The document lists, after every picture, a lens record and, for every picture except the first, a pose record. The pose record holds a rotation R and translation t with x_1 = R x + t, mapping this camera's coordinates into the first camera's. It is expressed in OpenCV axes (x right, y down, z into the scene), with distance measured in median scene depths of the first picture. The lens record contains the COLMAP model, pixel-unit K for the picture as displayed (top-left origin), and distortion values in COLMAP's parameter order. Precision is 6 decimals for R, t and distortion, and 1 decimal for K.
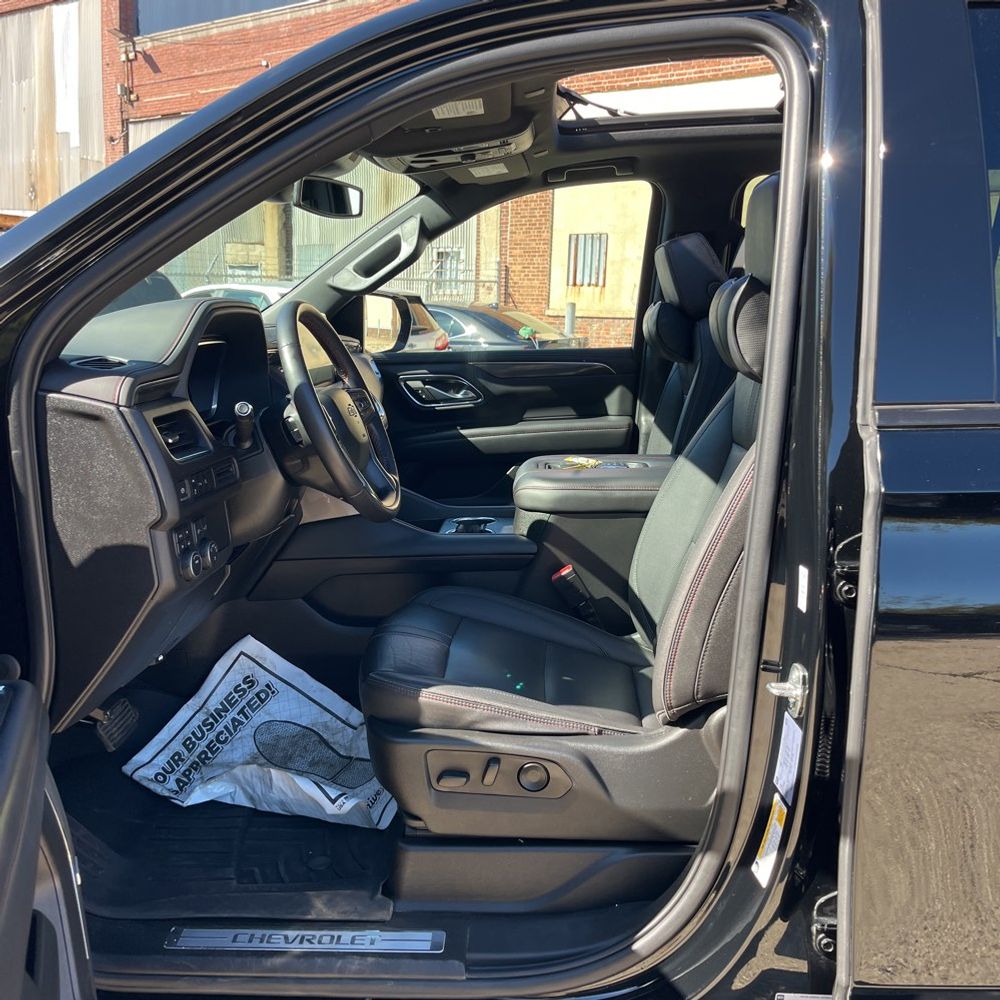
lens RADIAL K [[1014.2, 0, 494.5], [0, 1014.2, 509.1], [0, 0, 1]] dist [0.023605, 0.000000]
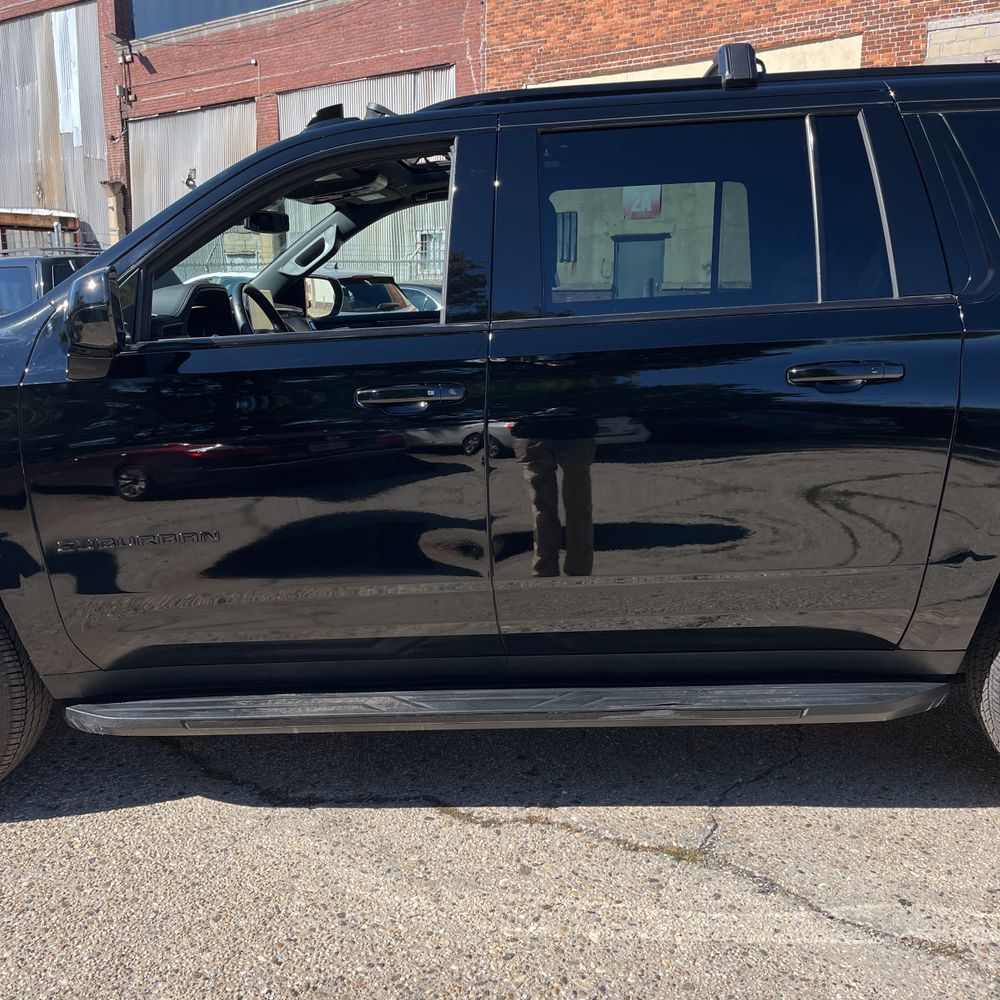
lens RADIAL K [[1014.2, 0, 490.0], [0, 1014.2, 504.5], [0, 0, 1]] dist [0.023605, 0.000000]
pose [[0.999339, -0.033404, -0.014315, 0.022584], [0.033638, 0.999299, 0.016437, 0.015706], [0.013756, -0.016907, 0.999762, -0.073008]]
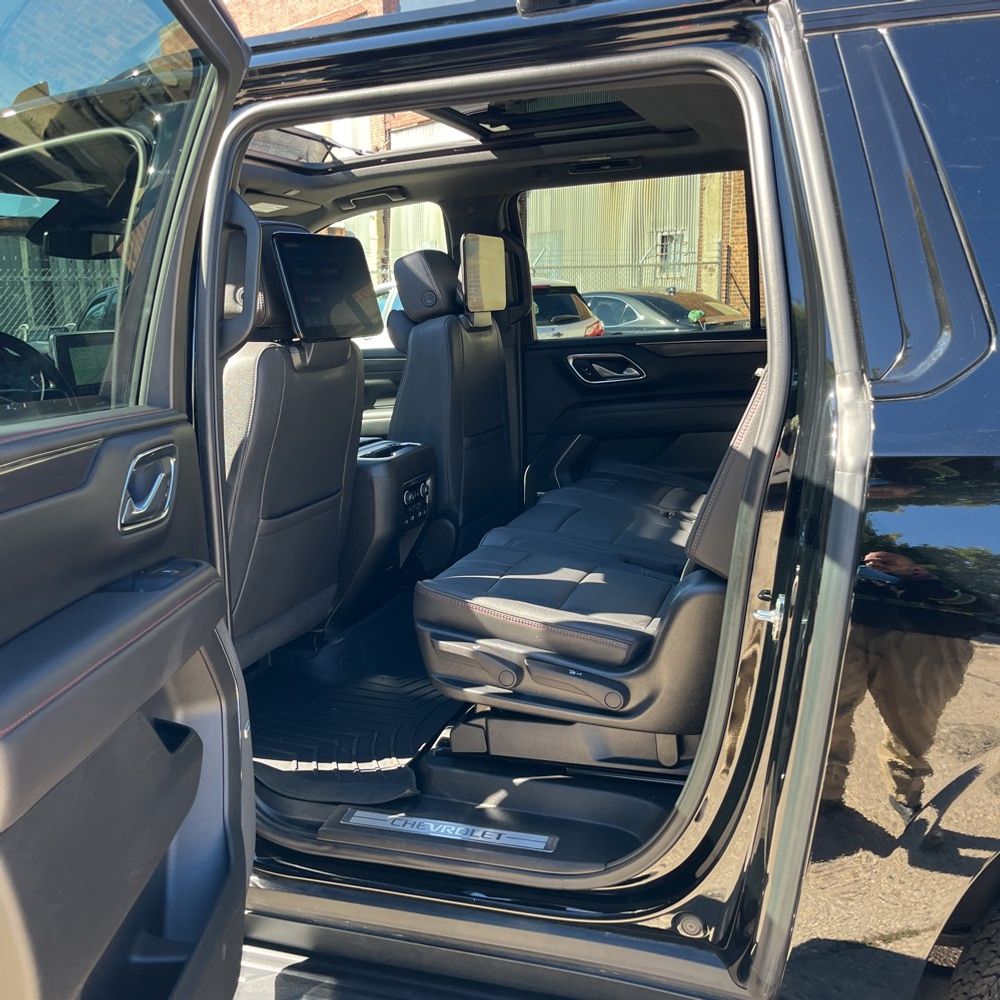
lens RADIAL K [[1014.2, 0, 496.5], [0, 1014.2, 506.5], [0, 0, 1]] dist [0.023605, 0.000000]
pose [[0.960046, 0.016698, -0.279343, 0.074633], [-0.012876, 0.999797, 0.015513, 0.000942], [0.279545, -0.011297, 0.960066, -0.013781]]
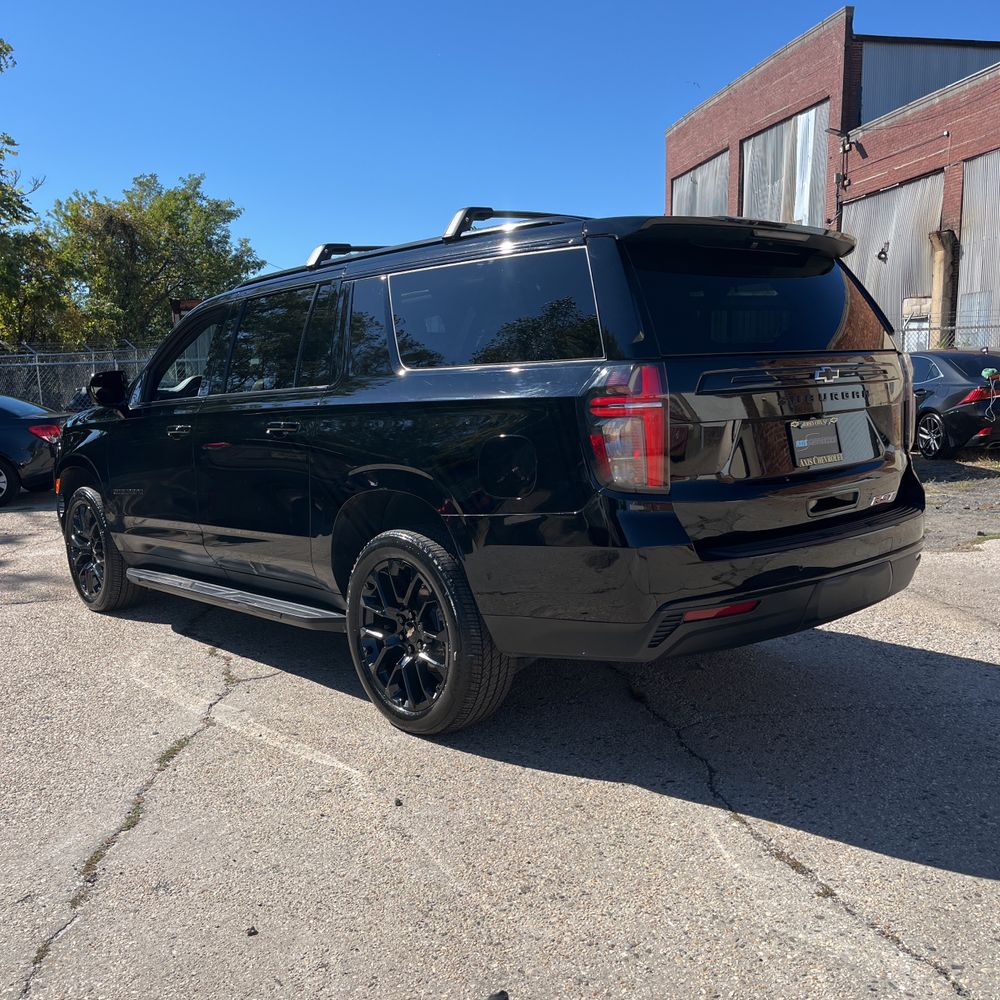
lens RADIAL K [[1014.2, 0, 490.2], [0, 1014.2, 514.4], [0, 0, 1]] dist [0.023605, 0.000000]
pose [[0.697302, 0.060235, -0.714242, 0.263216], [-0.095301, 0.995407, -0.009094, 0.020449], [0.710414, 0.074409, 0.699839, -0.072759]]
